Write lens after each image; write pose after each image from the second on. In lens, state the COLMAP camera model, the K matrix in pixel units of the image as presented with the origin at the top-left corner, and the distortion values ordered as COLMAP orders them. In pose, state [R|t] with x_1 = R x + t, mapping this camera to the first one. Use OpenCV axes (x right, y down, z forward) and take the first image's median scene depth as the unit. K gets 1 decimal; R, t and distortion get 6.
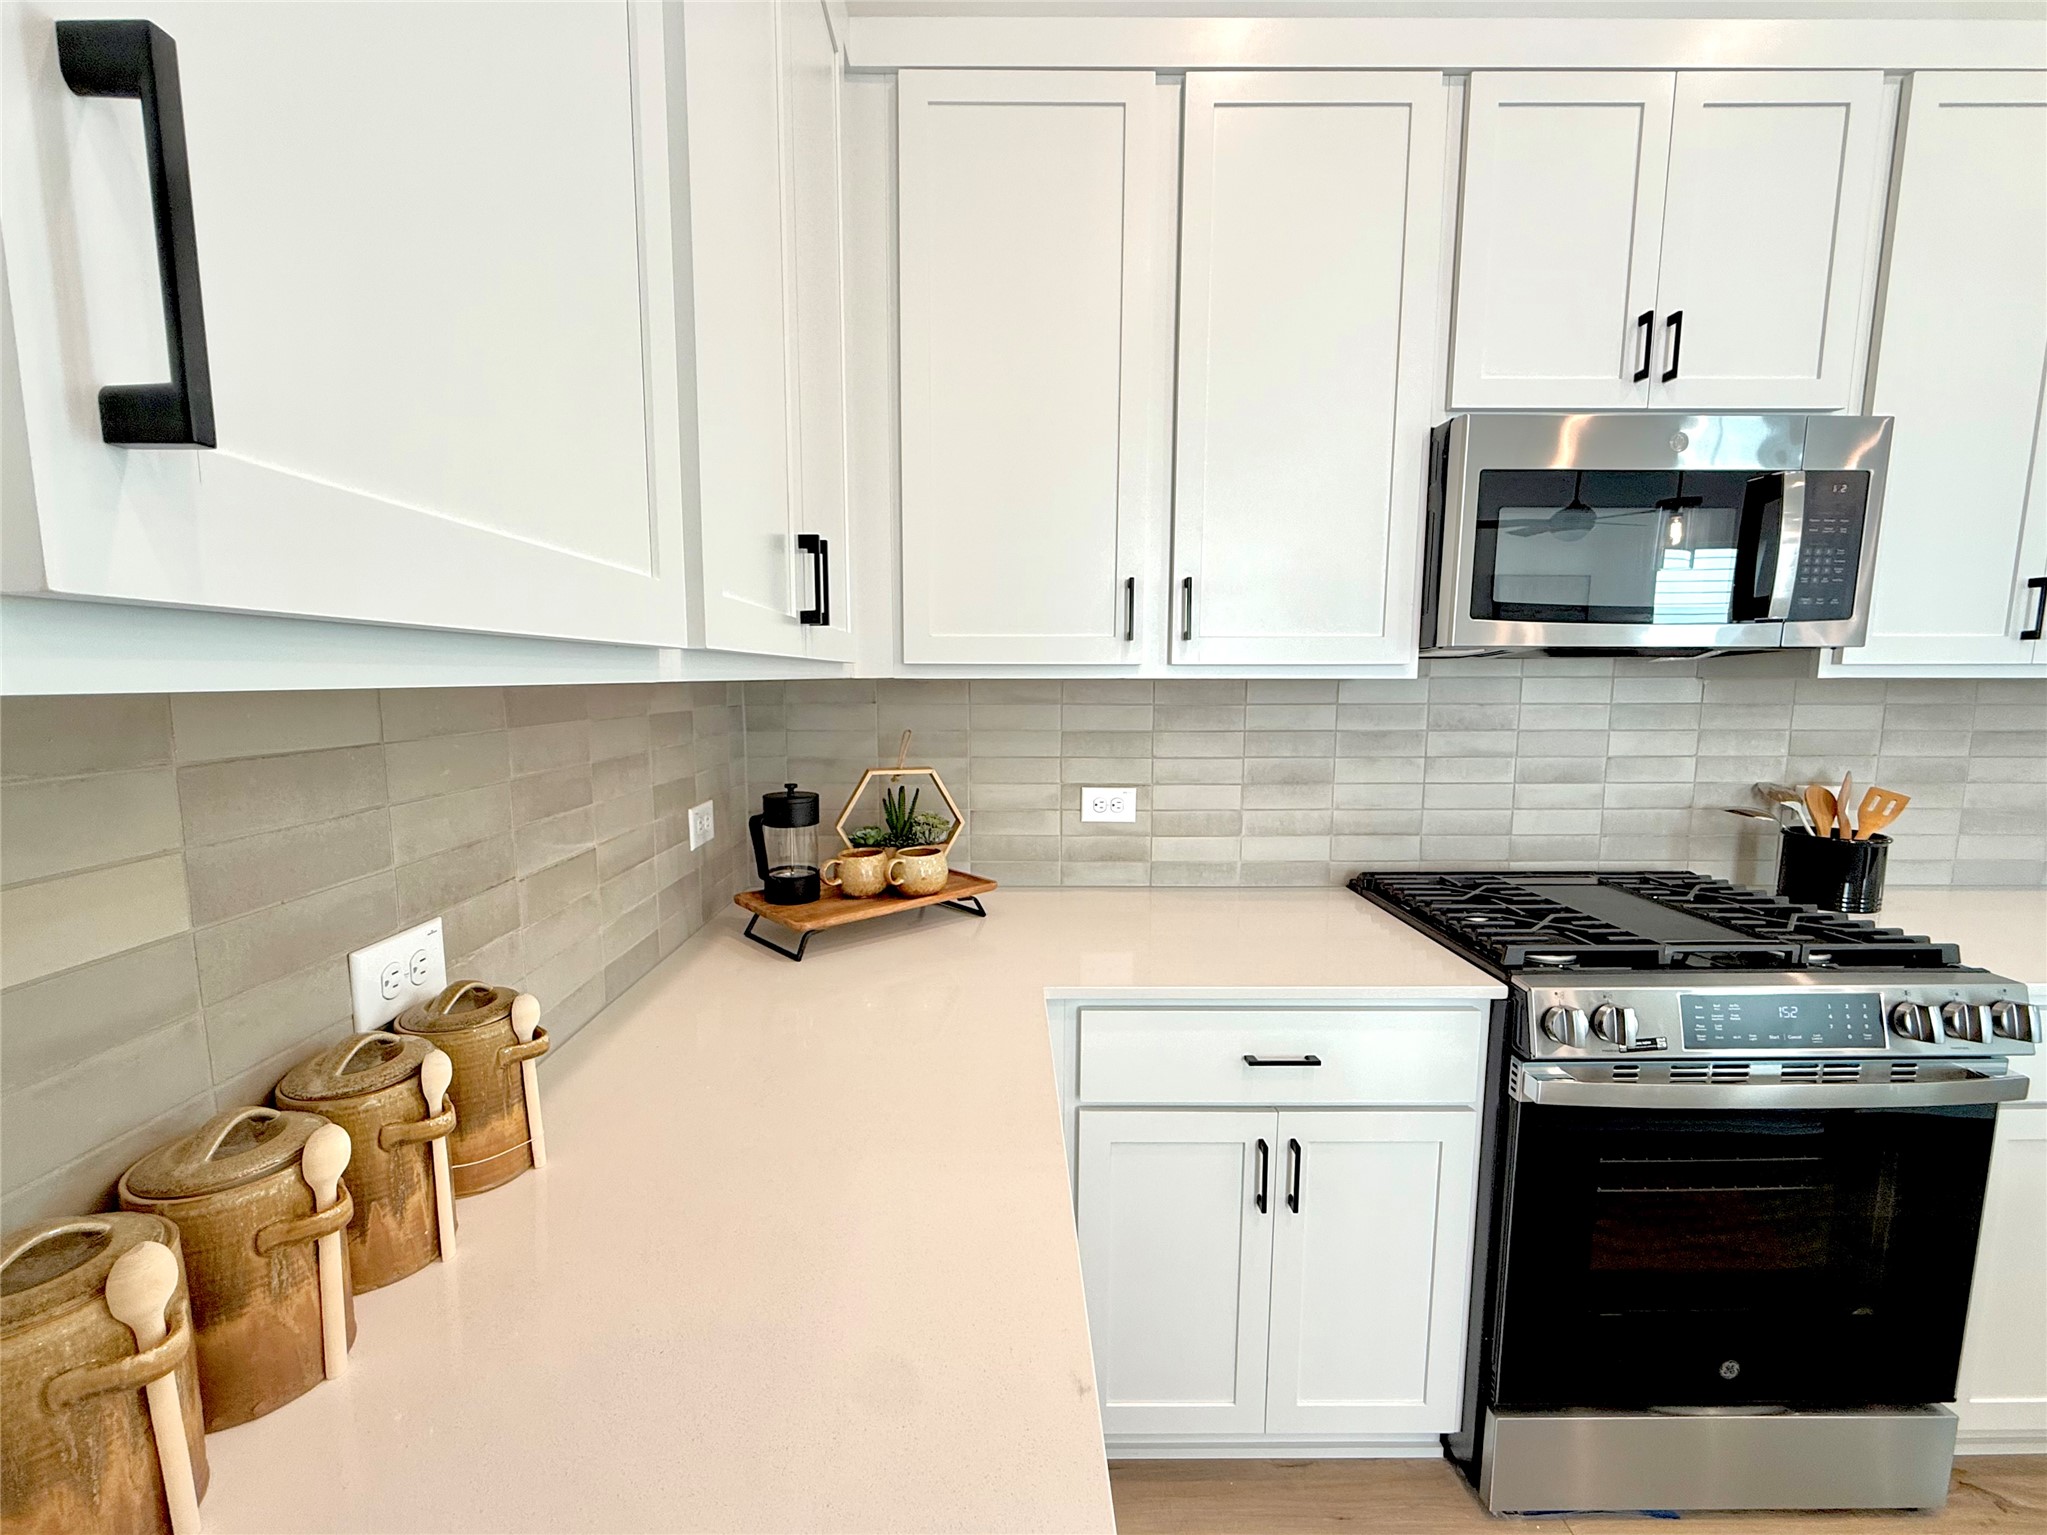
lens RADIAL K [[887.0, 0, 1023.5], [0, 887.0, 767.5], [0, 0, 1]] dist [0.001194, -0.000090]
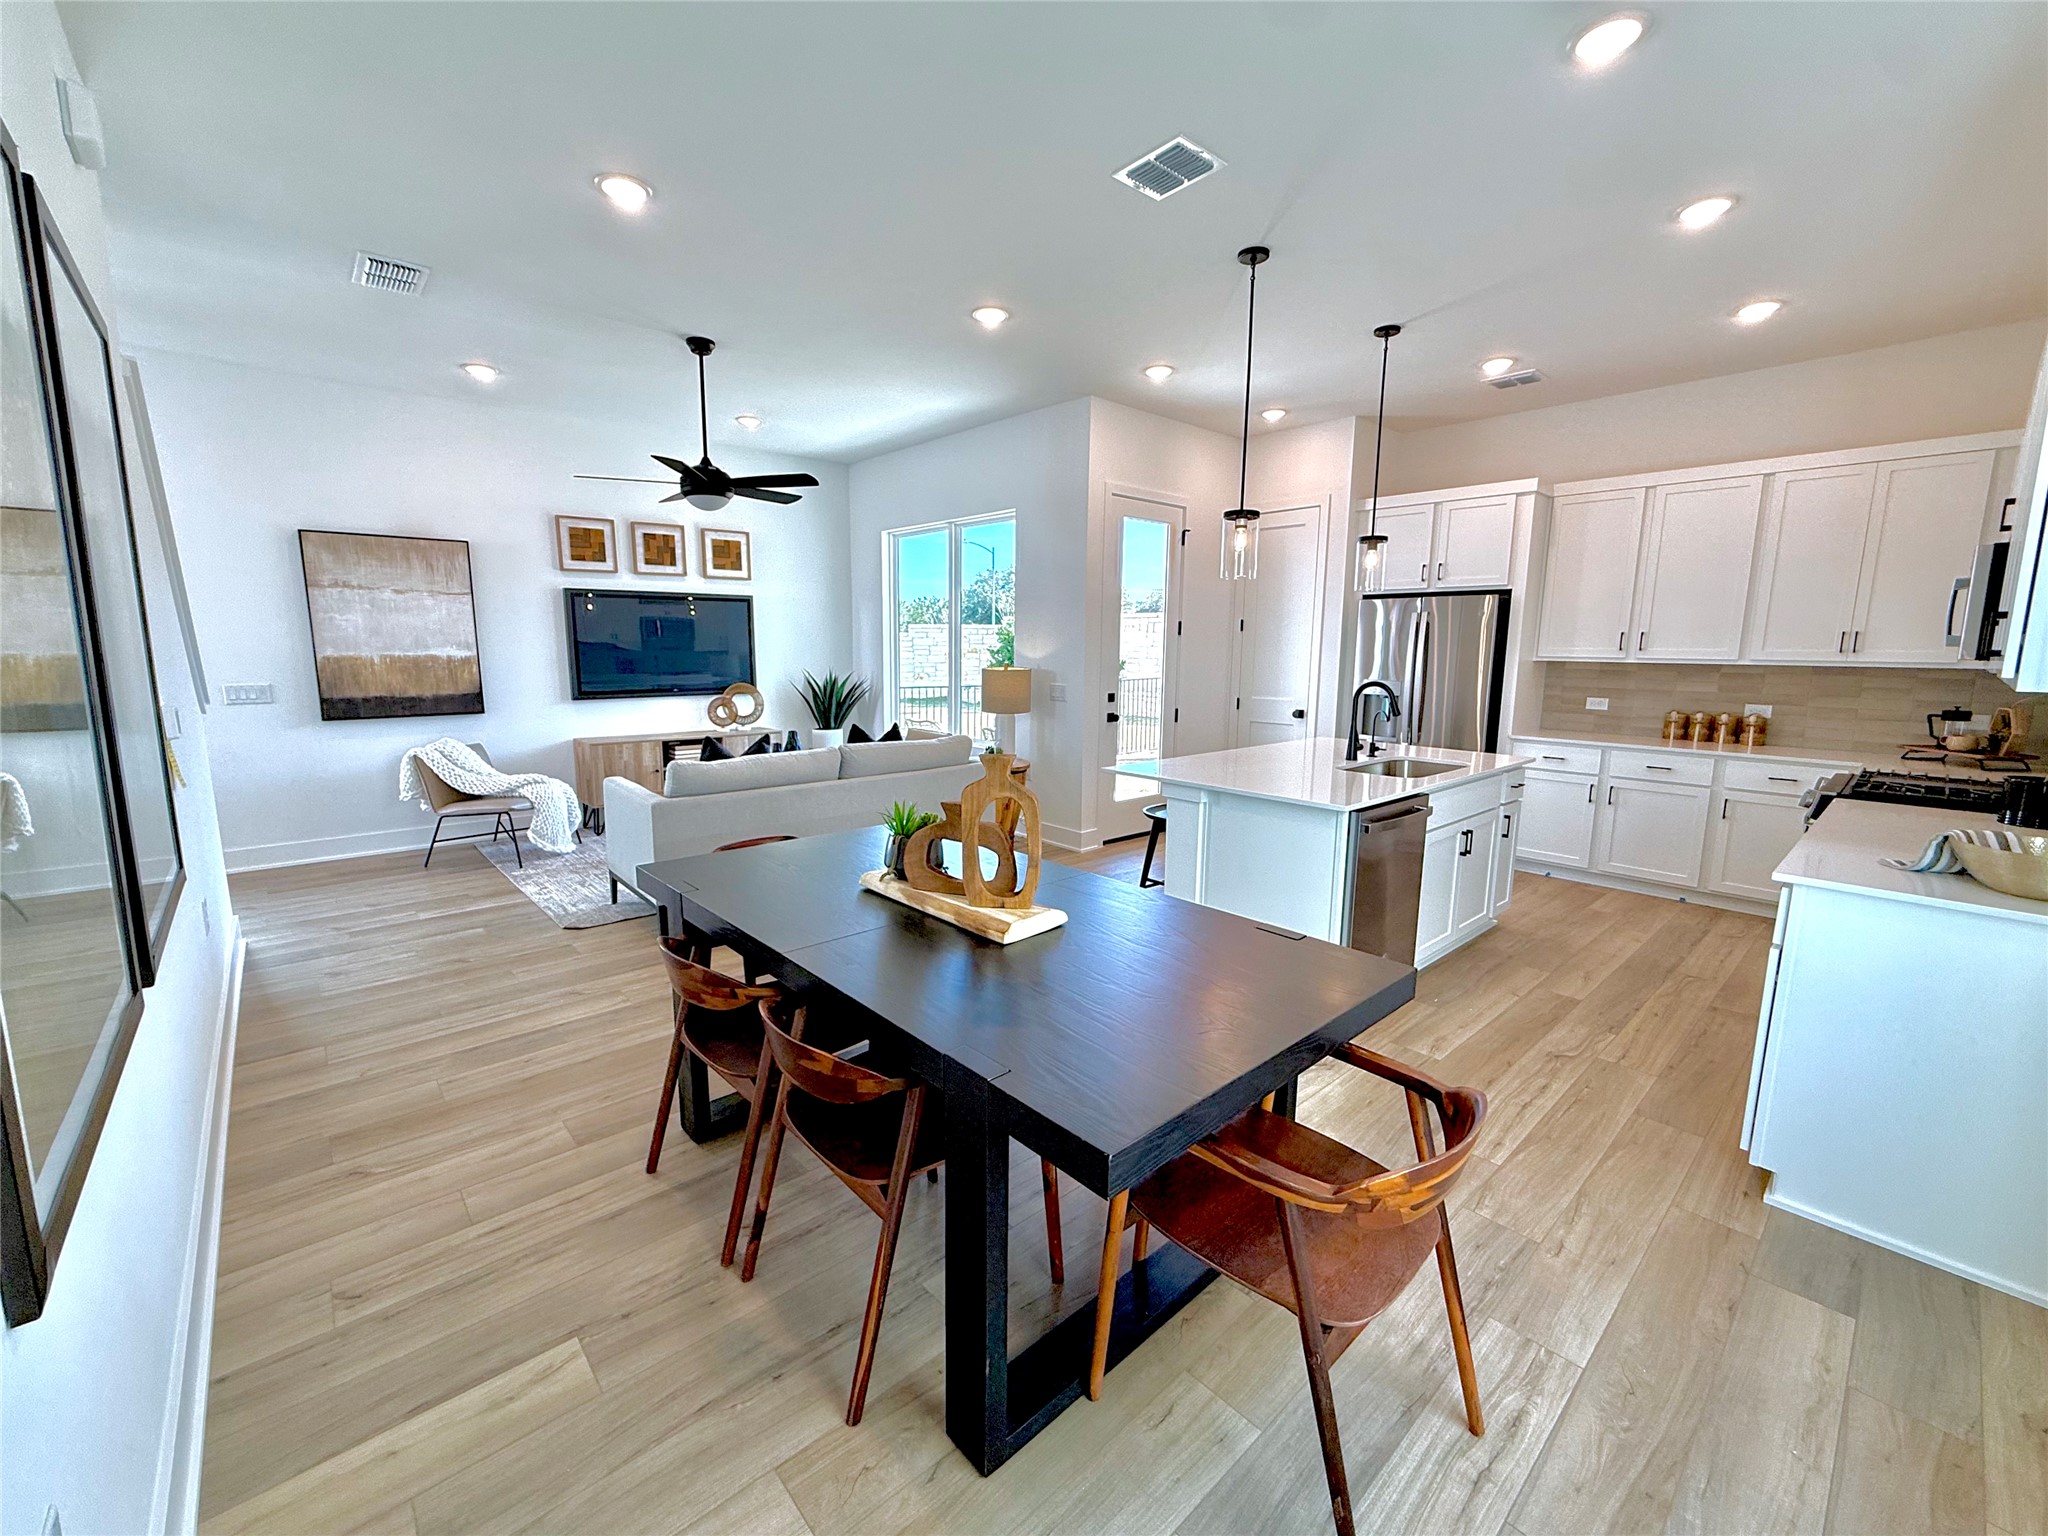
lens RADIAL K [[837.4, 0, 1024.0], [0, 837.4, 768.0], [0, 0, 1]] dist [0.001630, -0.000005]
pose [[-0.748189, 0.091569, -0.657136, 2.988771], [-0.077663, 0.971535, 0.223803, -0.128192], [0.658925, 0.218482, -0.719780, 0.832573]]
